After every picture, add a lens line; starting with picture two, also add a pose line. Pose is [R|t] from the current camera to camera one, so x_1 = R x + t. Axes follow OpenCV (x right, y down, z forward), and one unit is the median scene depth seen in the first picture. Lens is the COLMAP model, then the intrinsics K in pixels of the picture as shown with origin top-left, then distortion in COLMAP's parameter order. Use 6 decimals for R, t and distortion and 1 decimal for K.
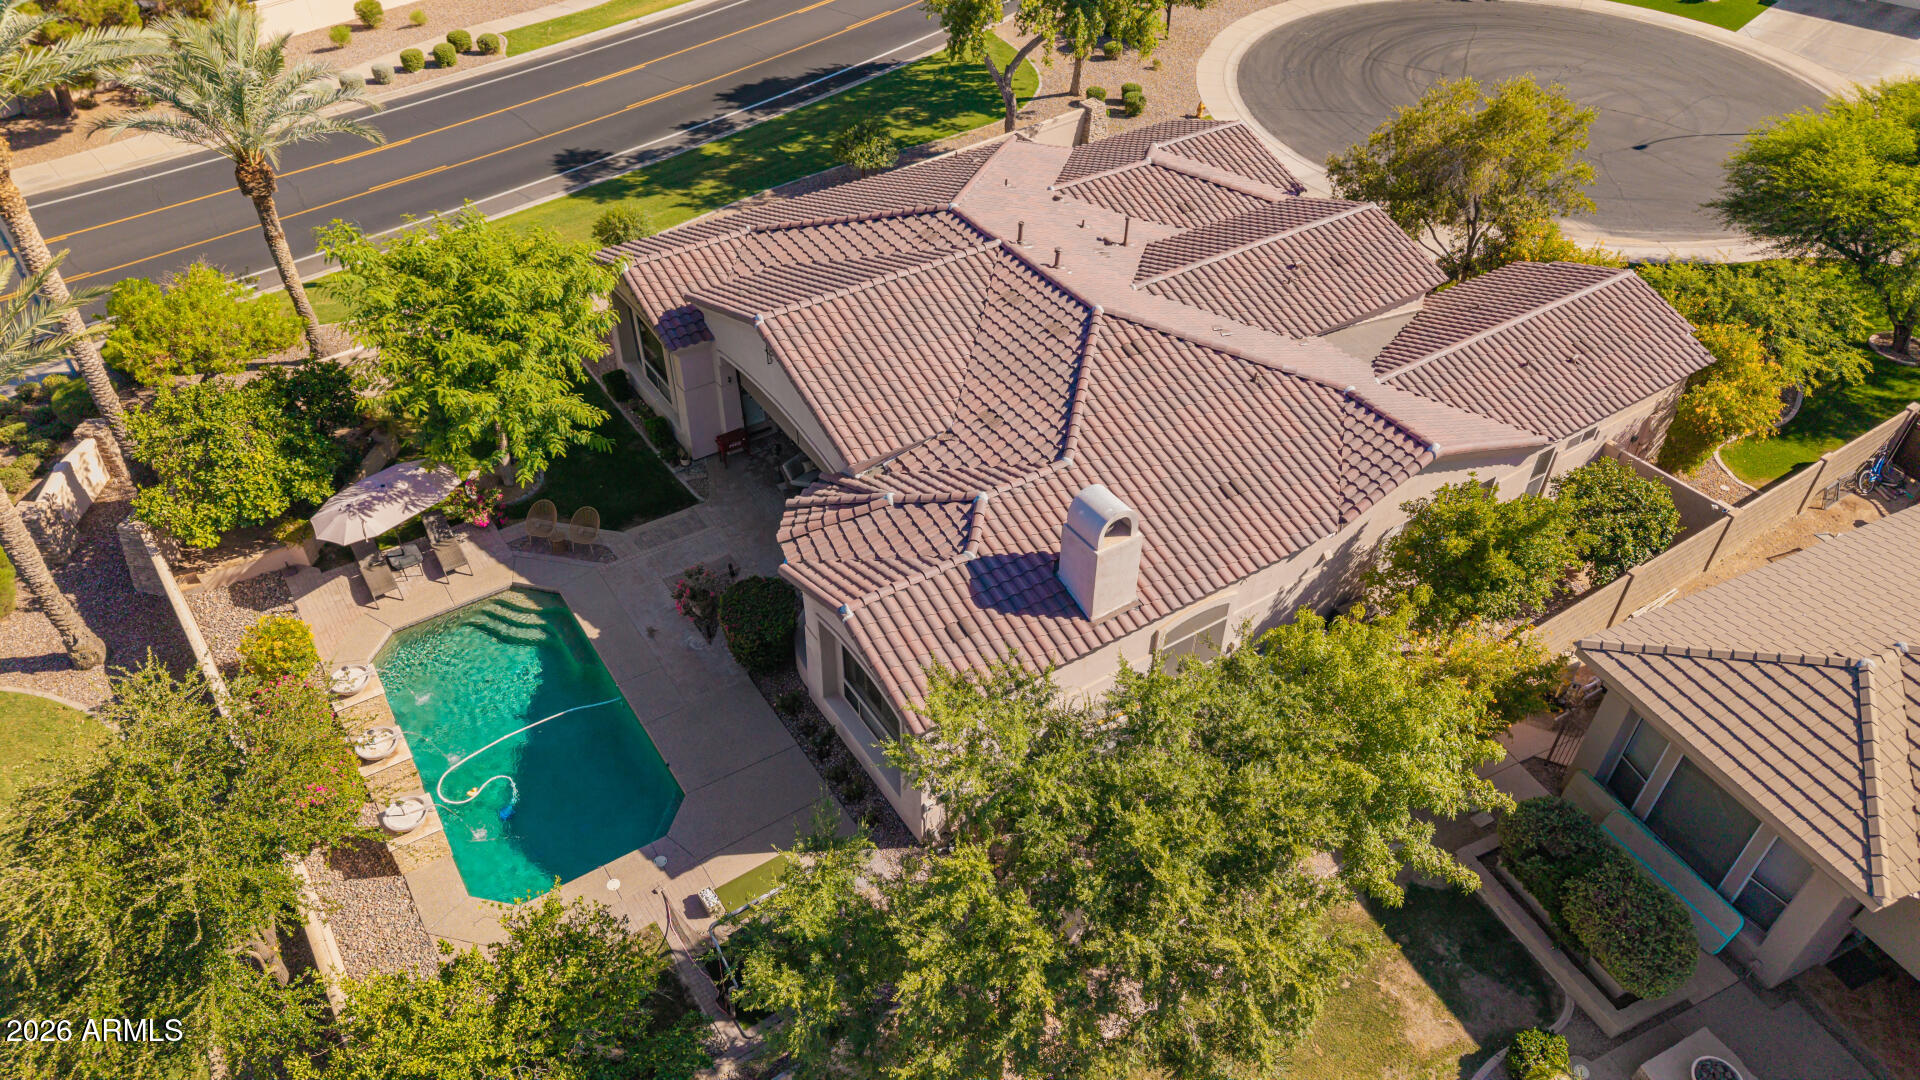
lens RADIAL K [[1292.4, 0, 954.7], [0, 1292.4, 533.9], [0, 0, 1]] dist [0.030680, -0.031368]
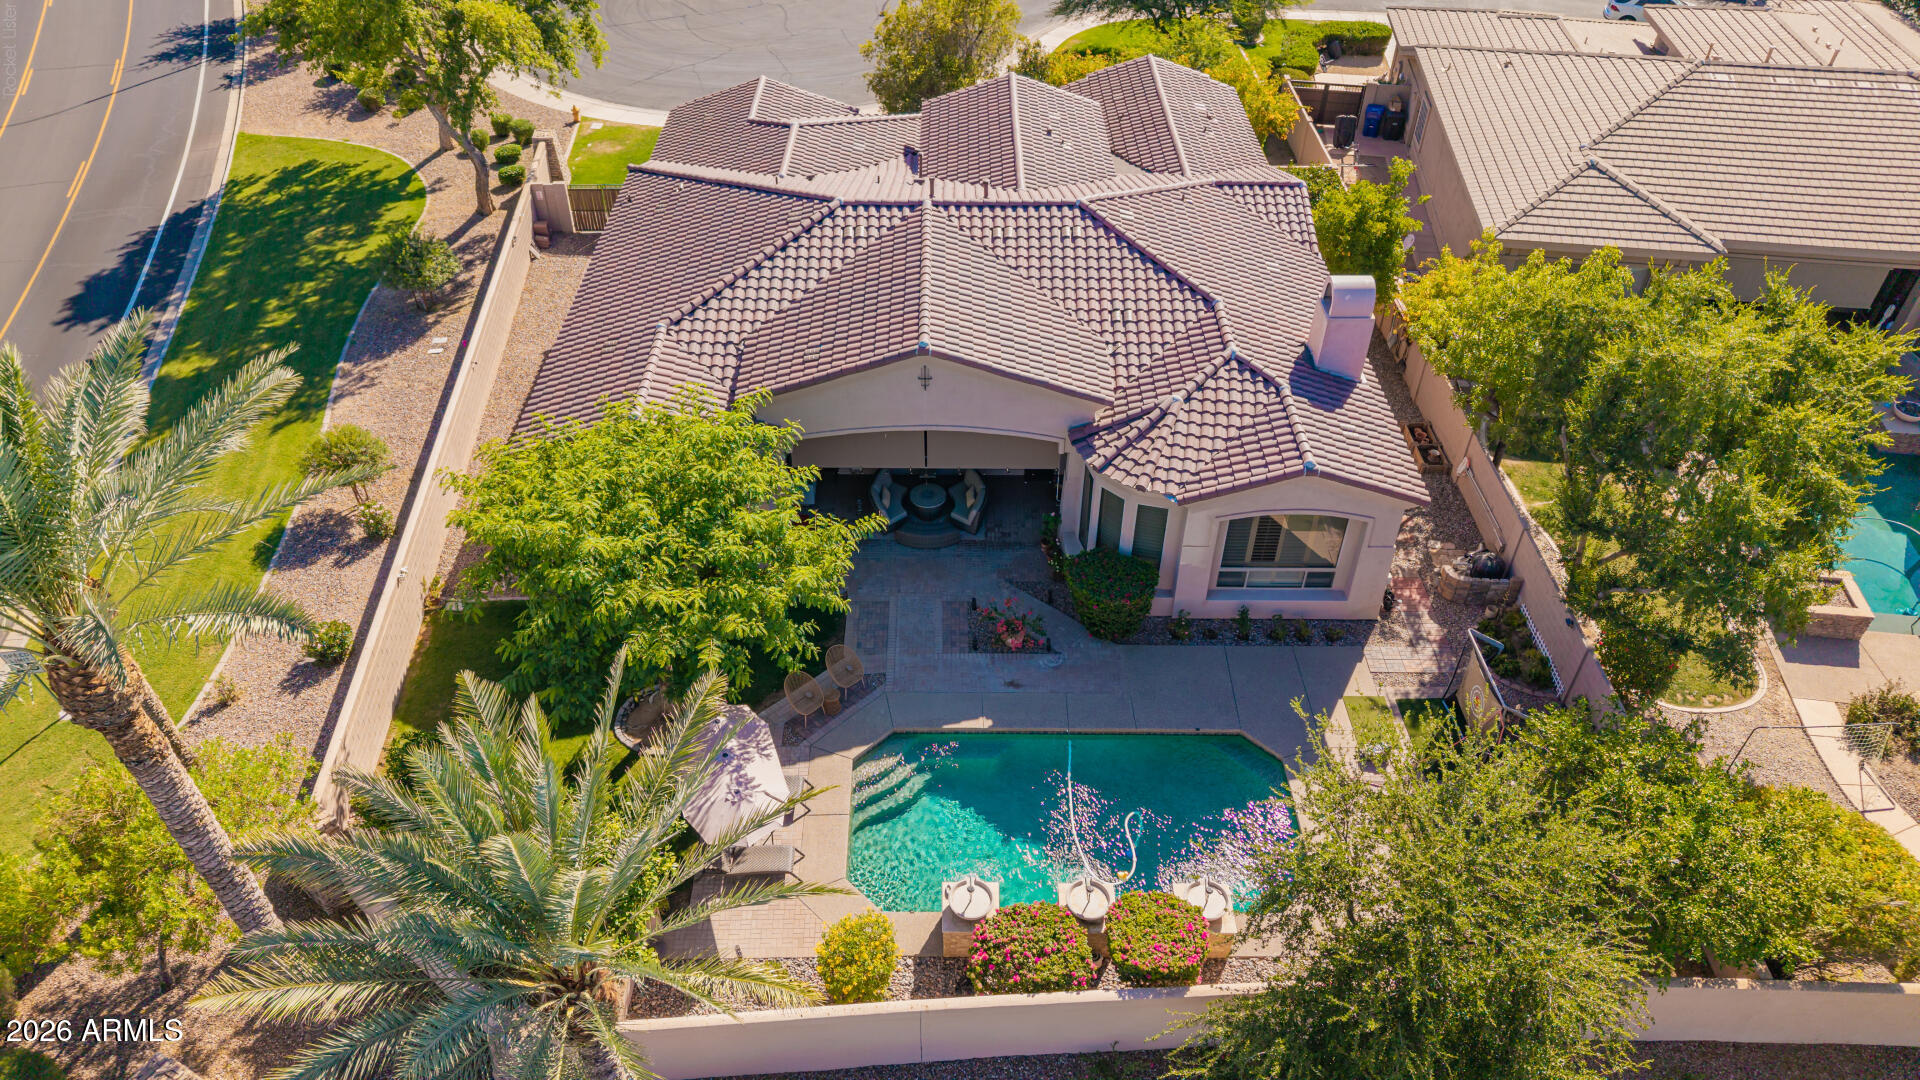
lens RADIAL K [[1292.4, 0, 953.3], [0, 1292.4, 551.2], [0, 0, 1]] dist [0.030680, -0.031368]
pose [[0.546568, -0.550895, 0.630696, -0.747250], [0.542351, 0.806721, 0.234641, -0.231396], [-0.638059, 0.213811, 0.739707, 0.290707]]
